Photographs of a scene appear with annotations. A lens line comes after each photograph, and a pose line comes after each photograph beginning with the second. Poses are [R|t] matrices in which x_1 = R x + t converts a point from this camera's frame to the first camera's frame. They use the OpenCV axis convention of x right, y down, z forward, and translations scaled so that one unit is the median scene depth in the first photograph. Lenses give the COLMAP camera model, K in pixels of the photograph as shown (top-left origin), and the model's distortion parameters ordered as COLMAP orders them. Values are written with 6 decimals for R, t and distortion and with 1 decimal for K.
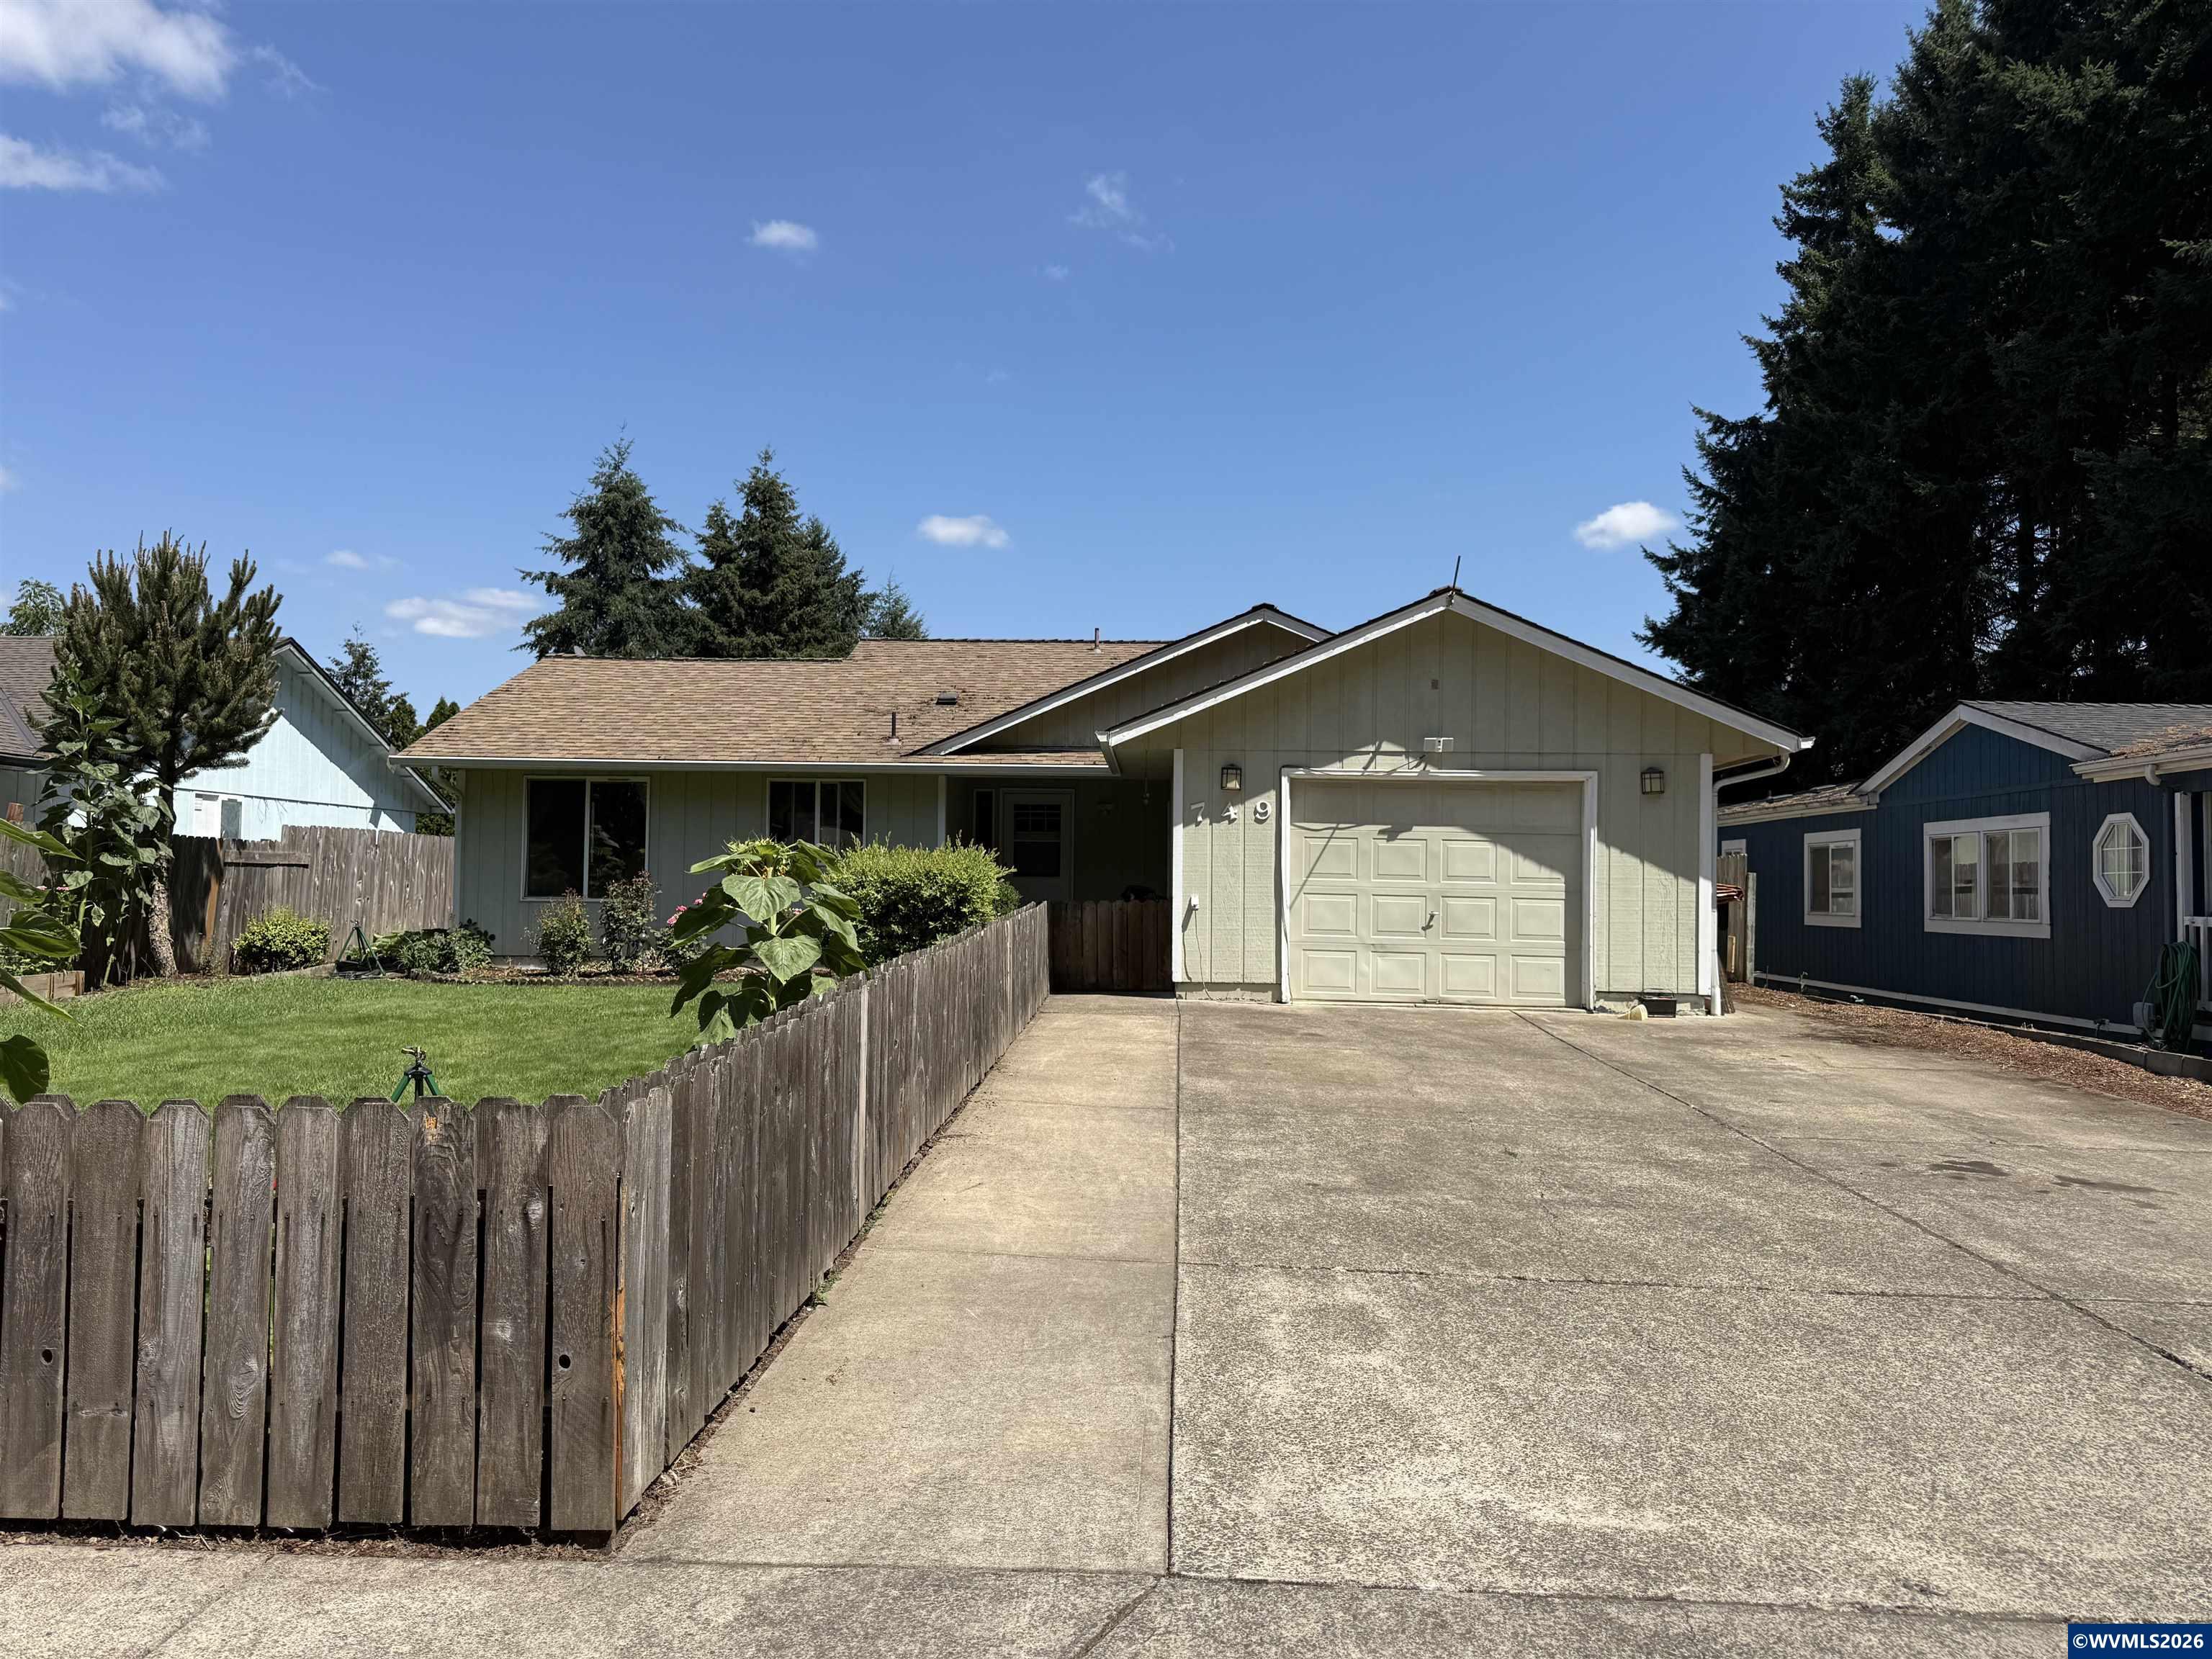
lens RADIAL K [[1579.8, 0, 1109.6], [0, 1579.8, 833.5], [0, 0, 1]] dist [0.055827, -0.005553]
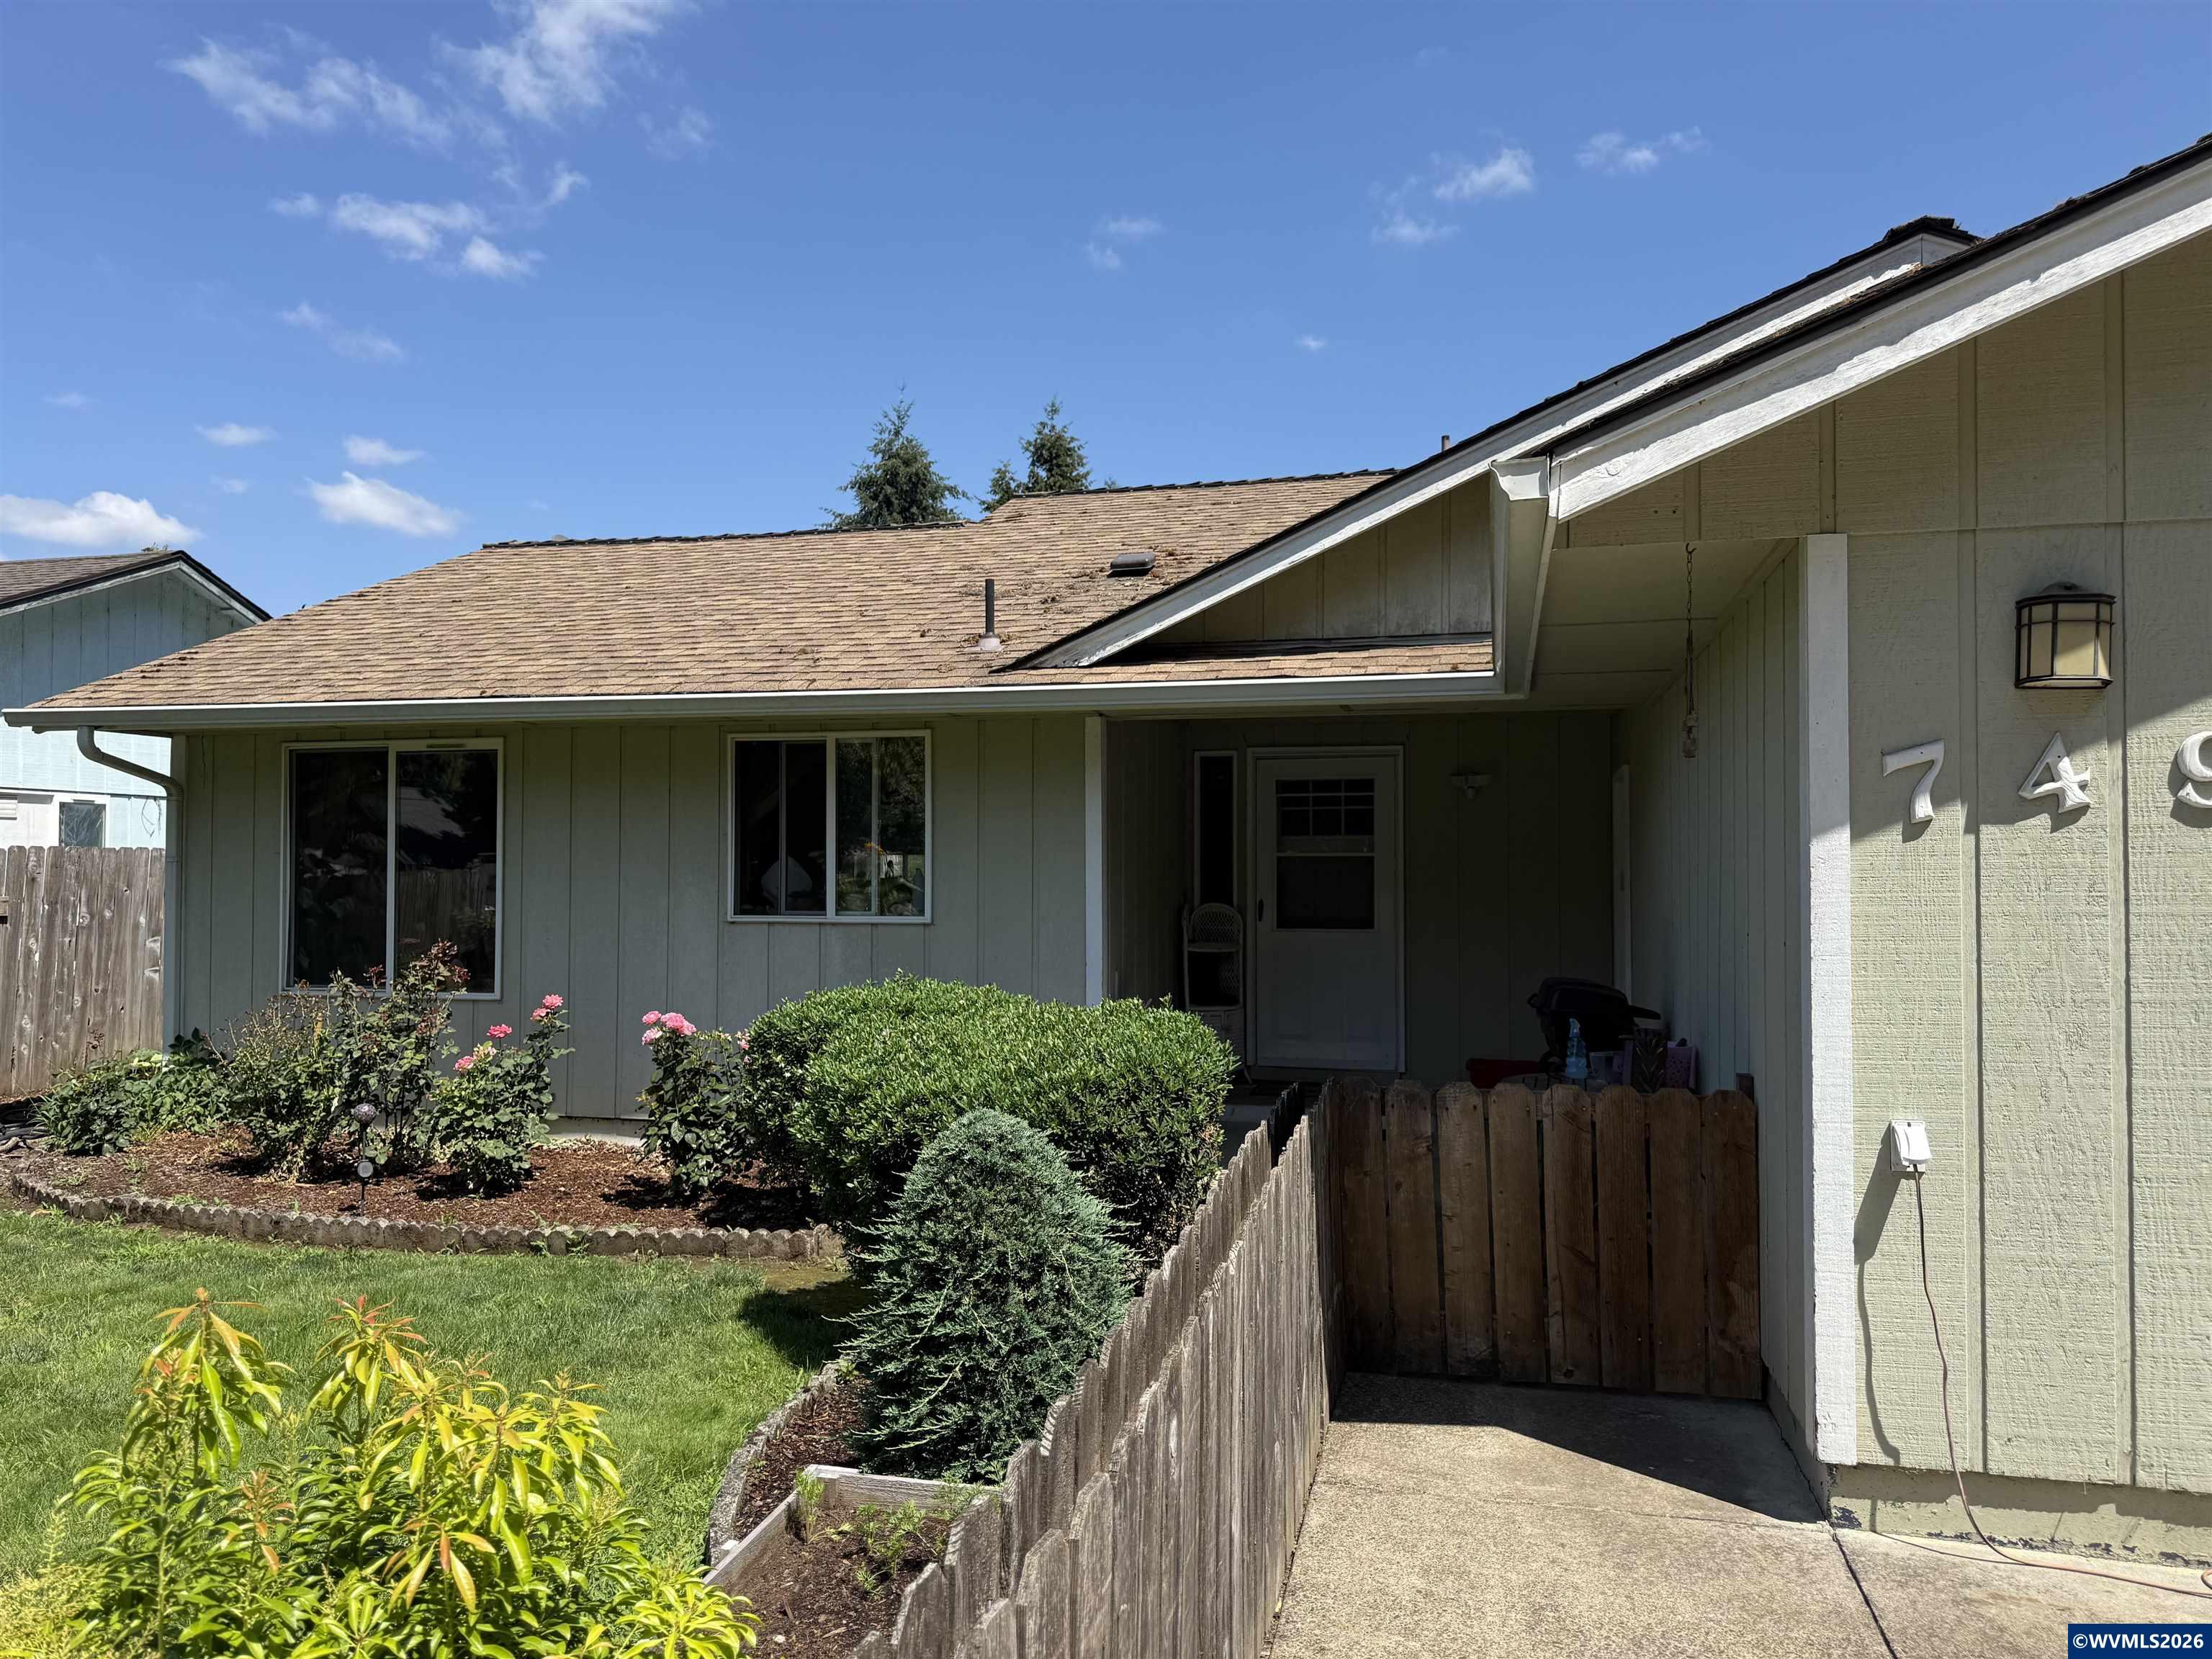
lens RADIAL K [[1579.8, 0, 1109.1], [0, 1579.8, 835.7], [0, 0, 1]] dist [0.055827, -0.005553]
pose [[0.978791, -0.015234, -0.204294, -0.012049], [0.017501, 0.999804, 0.009298, -0.007041], [0.204113, -0.012676, 0.978865, 0.526715]]
